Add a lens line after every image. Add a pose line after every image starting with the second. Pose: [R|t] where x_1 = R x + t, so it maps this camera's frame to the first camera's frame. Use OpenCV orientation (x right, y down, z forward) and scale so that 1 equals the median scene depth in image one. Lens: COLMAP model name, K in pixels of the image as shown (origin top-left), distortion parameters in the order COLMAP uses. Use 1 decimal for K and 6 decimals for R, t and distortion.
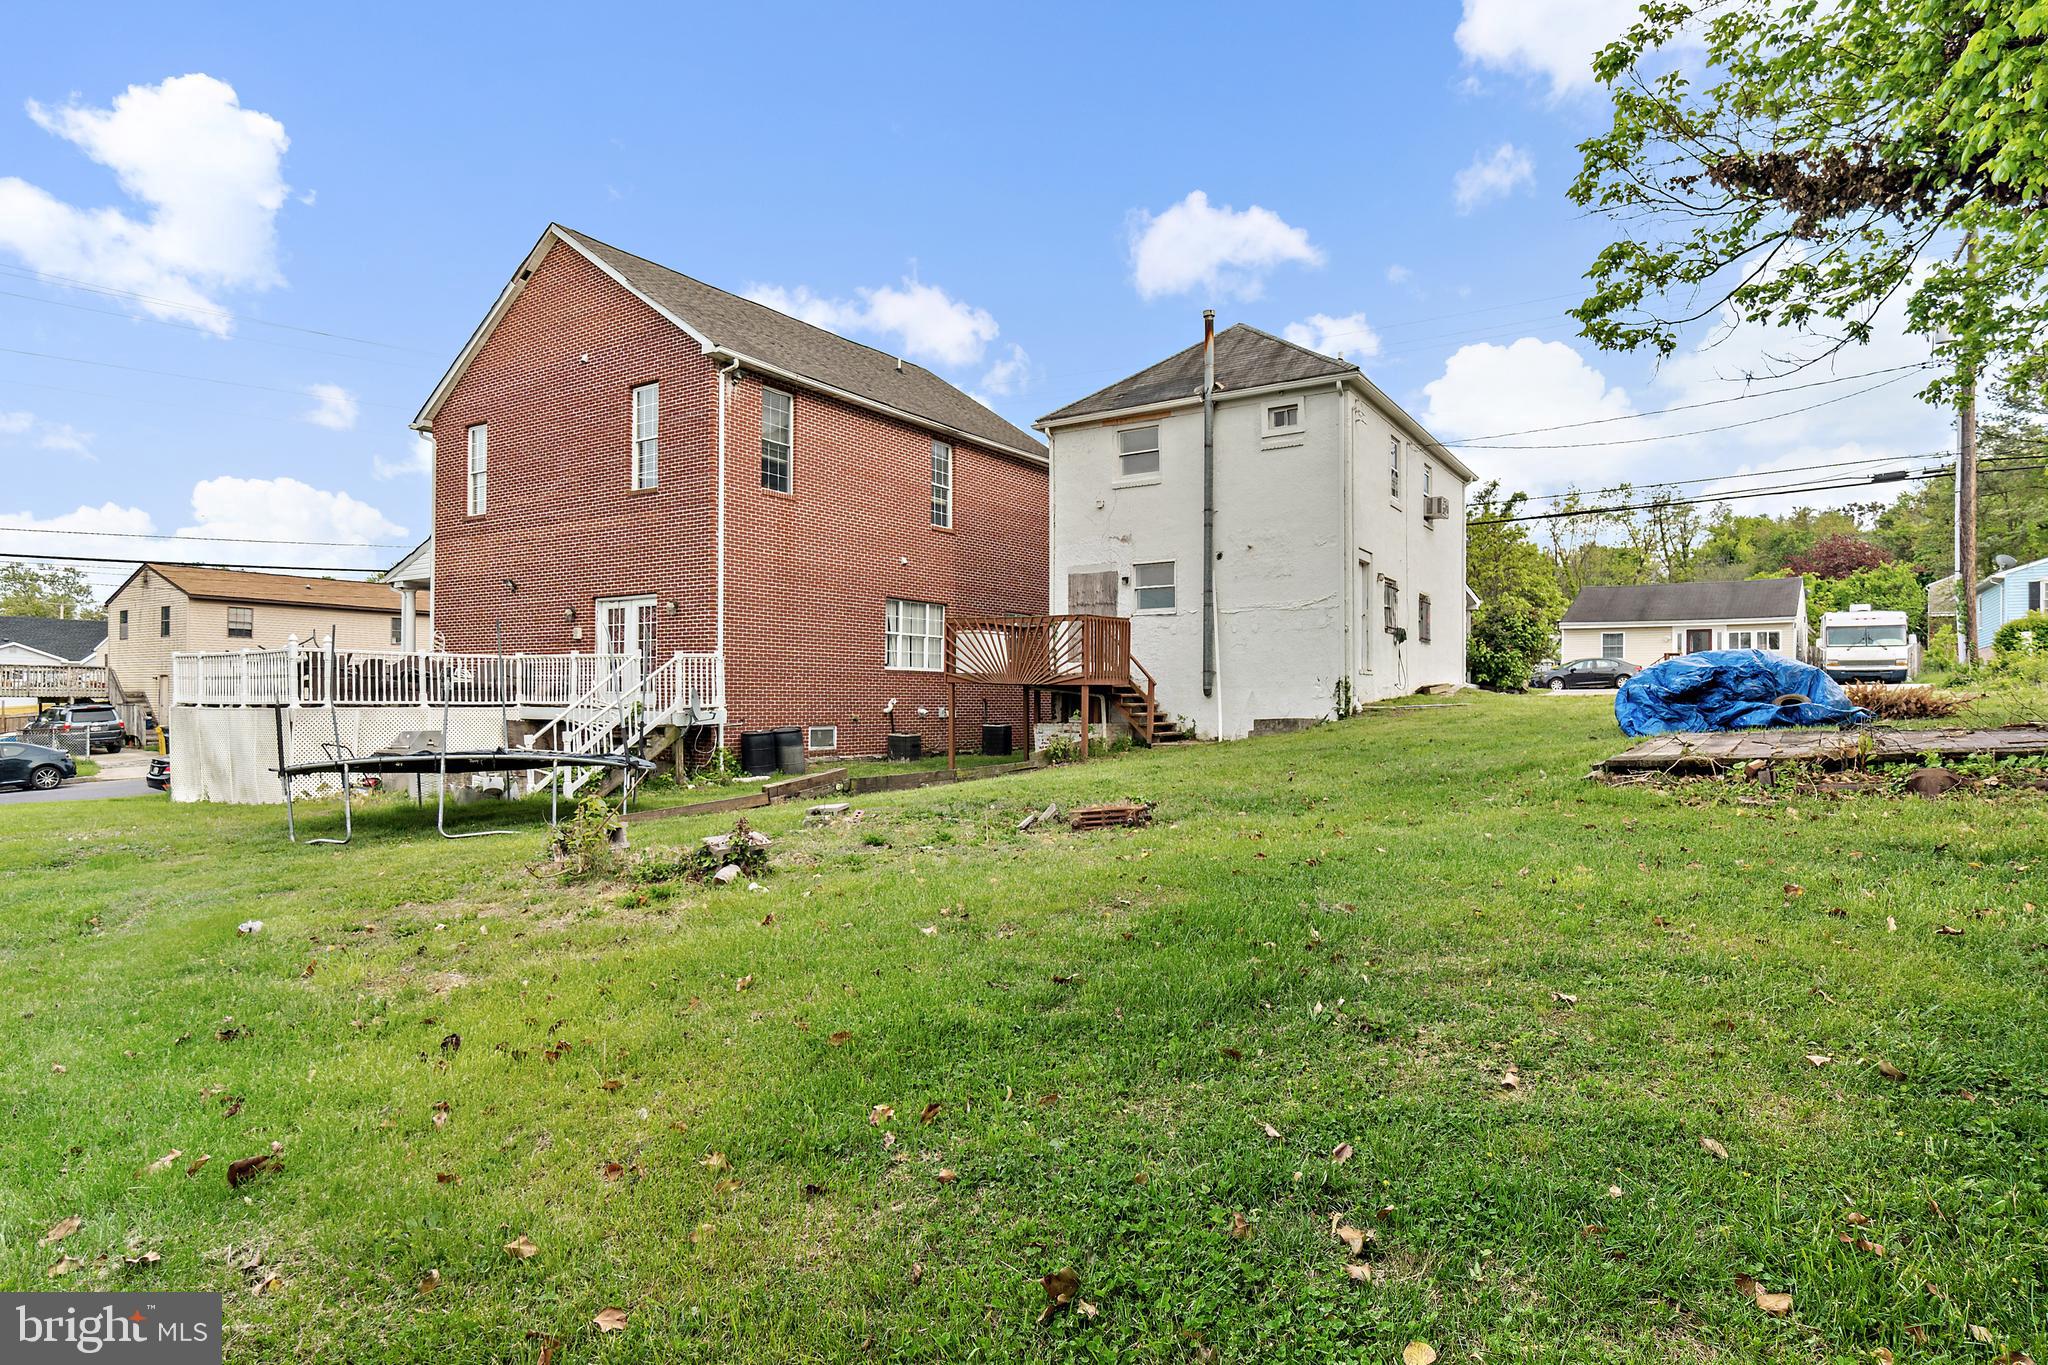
lens RADIAL K [[1113.6, 0, 1024.0], [0, 1113.6, 682.5], [0, 0, 1]] dist [-0.000299, -0.000114]
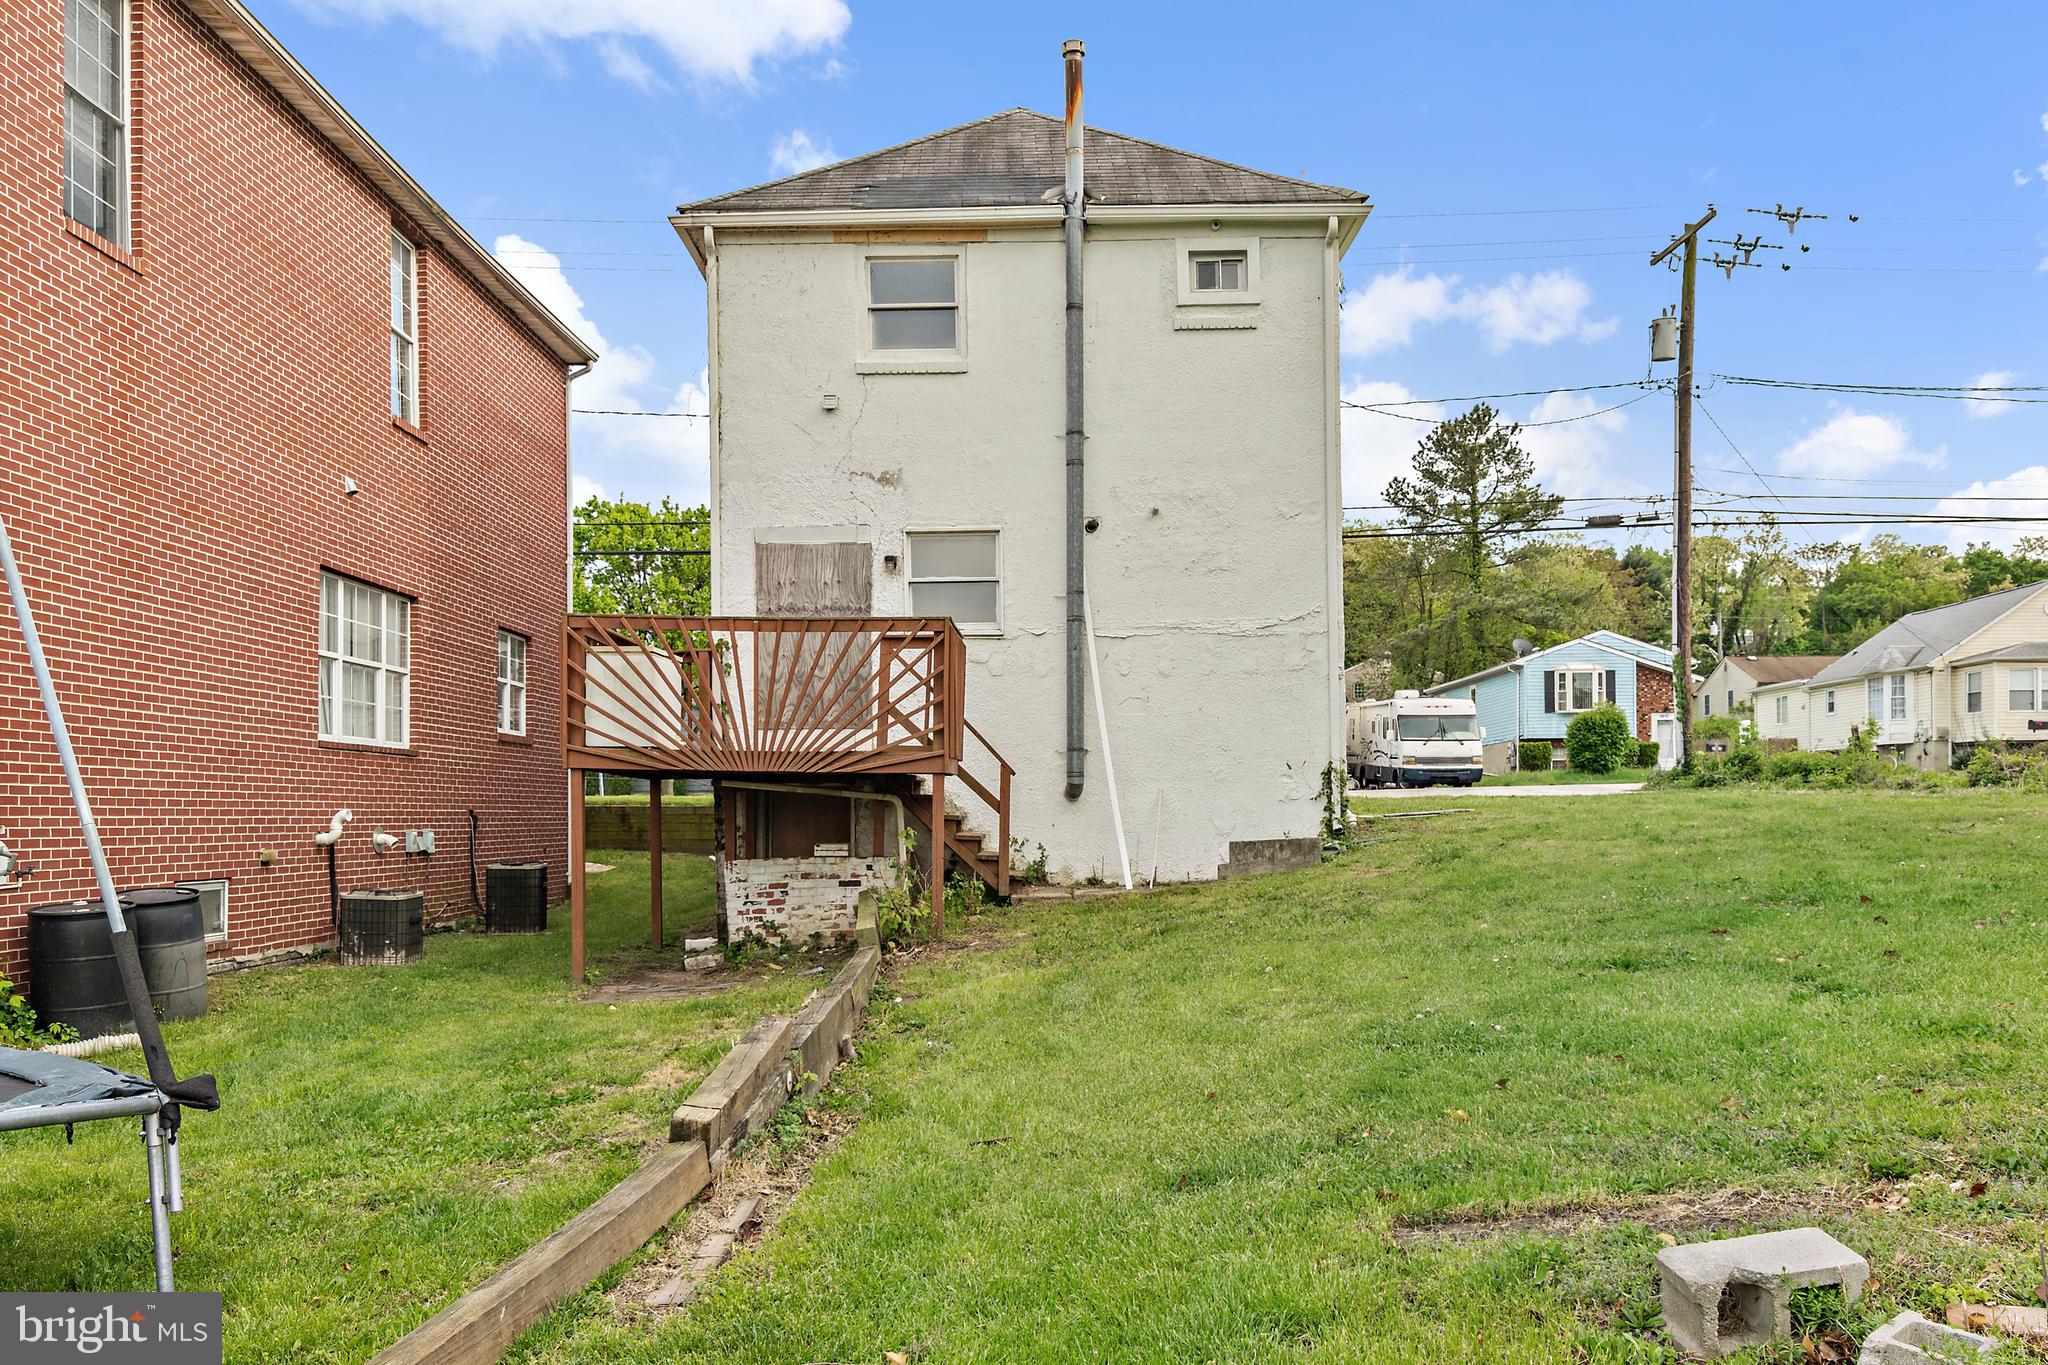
lens RADIAL K [[1559.6, 0, 1023.5], [0, 1559.6, 809.7], [0, 0, 1]] dist [-0.012907, -0.002191]
pose [[0.840533, -0.008618, 0.541692, -0.238430], [0.002943, 0.999931, 0.011341, 0.009116], [-0.541752, -0.007938, 0.840501, 0.406187]]
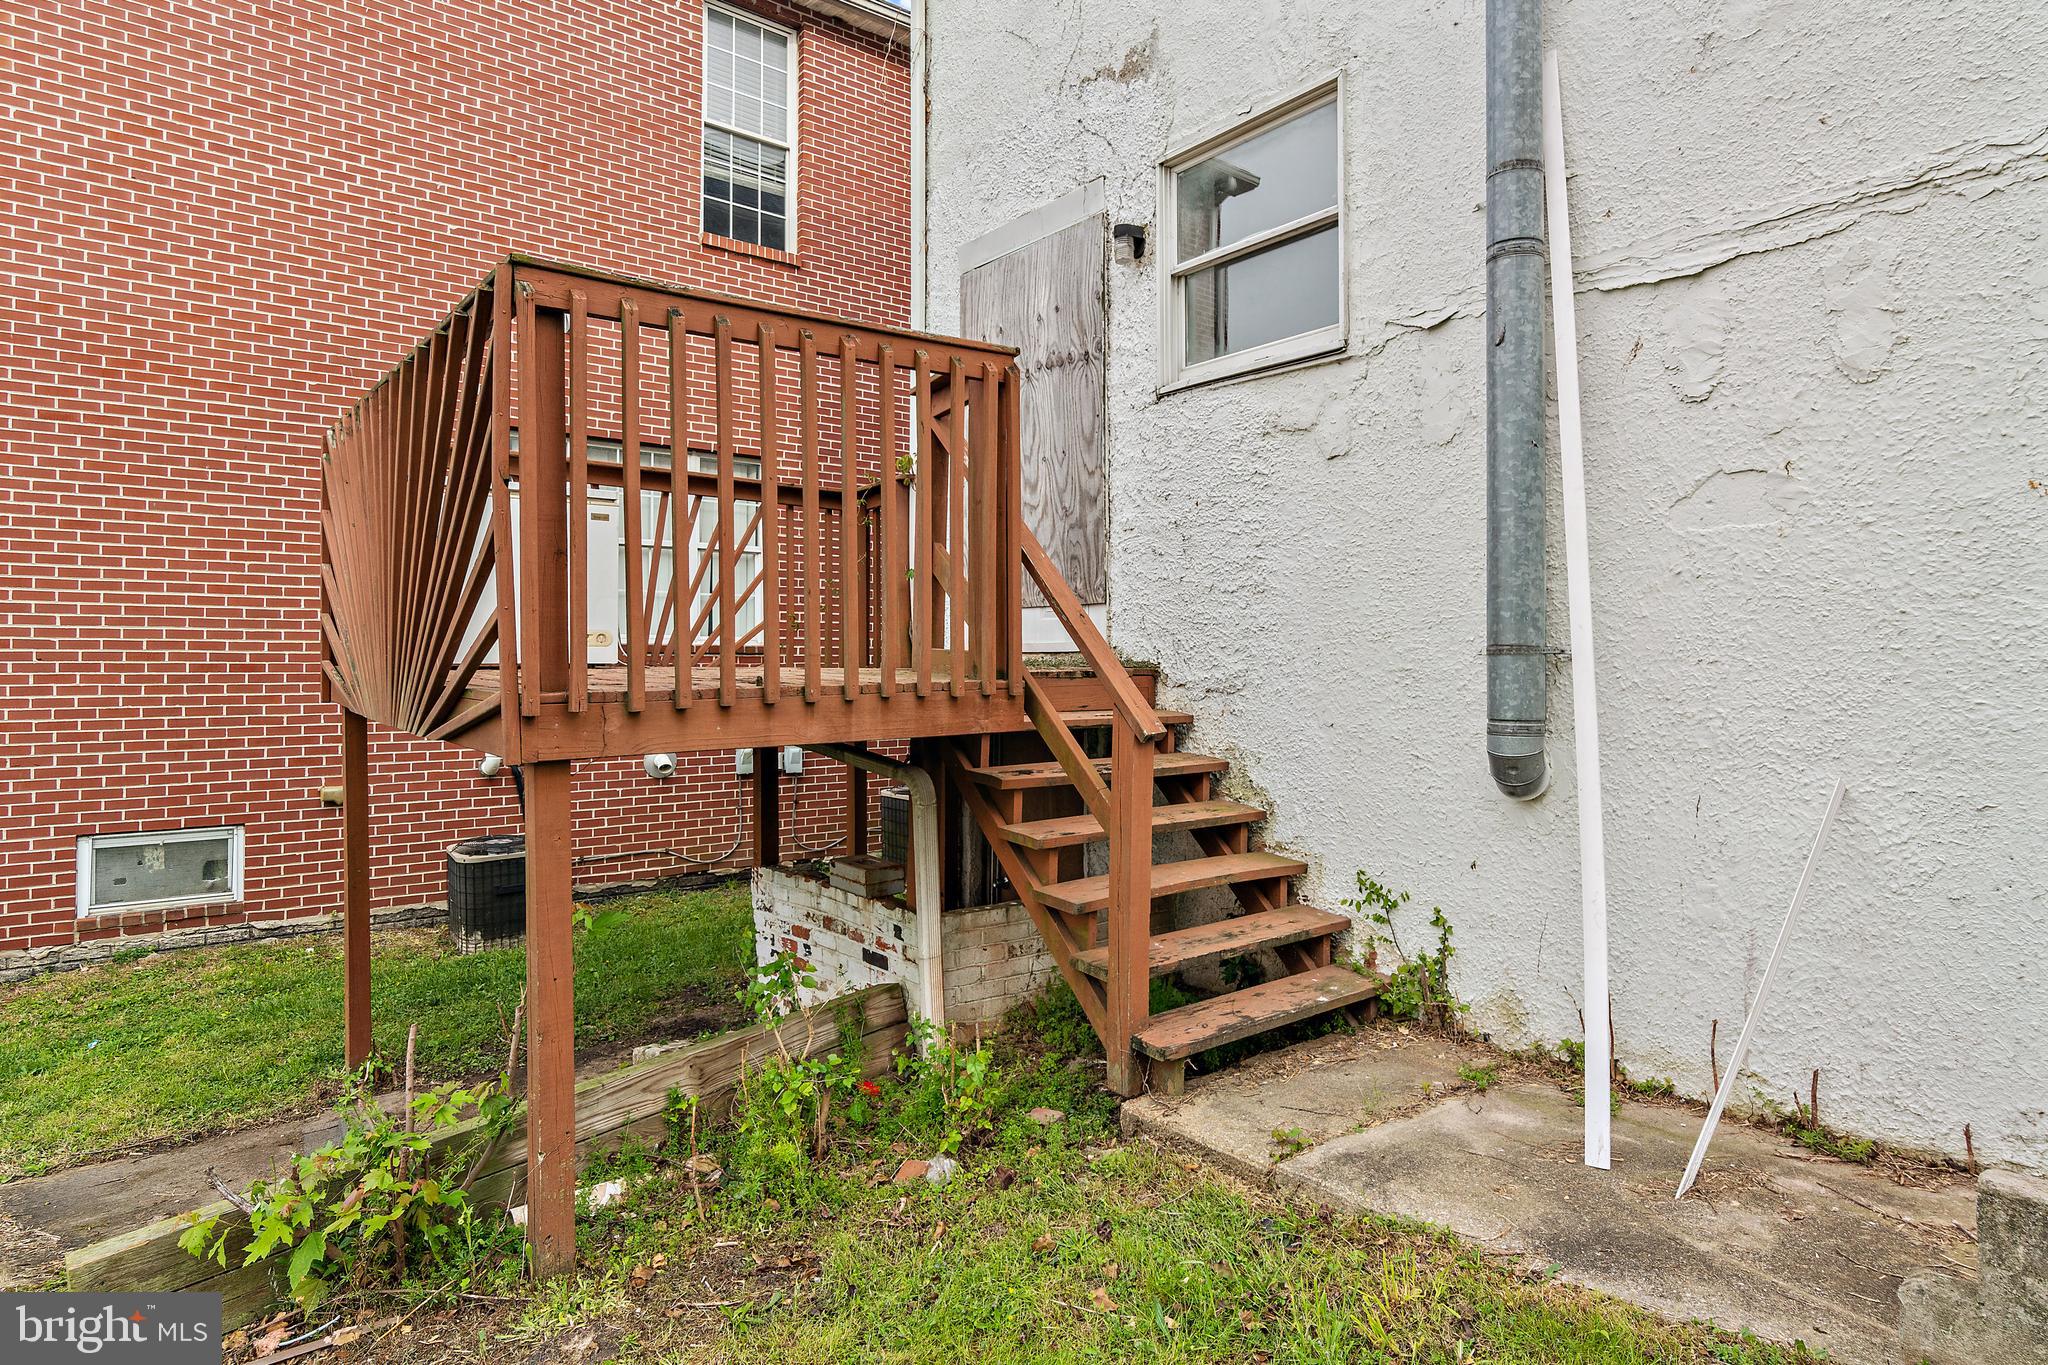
lens RADIAL K [[1121.5, 0, 1022.3], [0, 1121.5, 652.1], [0, 0, 1]] dist [-0.004959, -0.000558]
pose [[0.948228, -0.004550, -0.317559, 0.145575], [0.006071, 0.999974, 0.003800, -0.010600], [0.317534, -0.005532, 0.948231, 0.803789]]
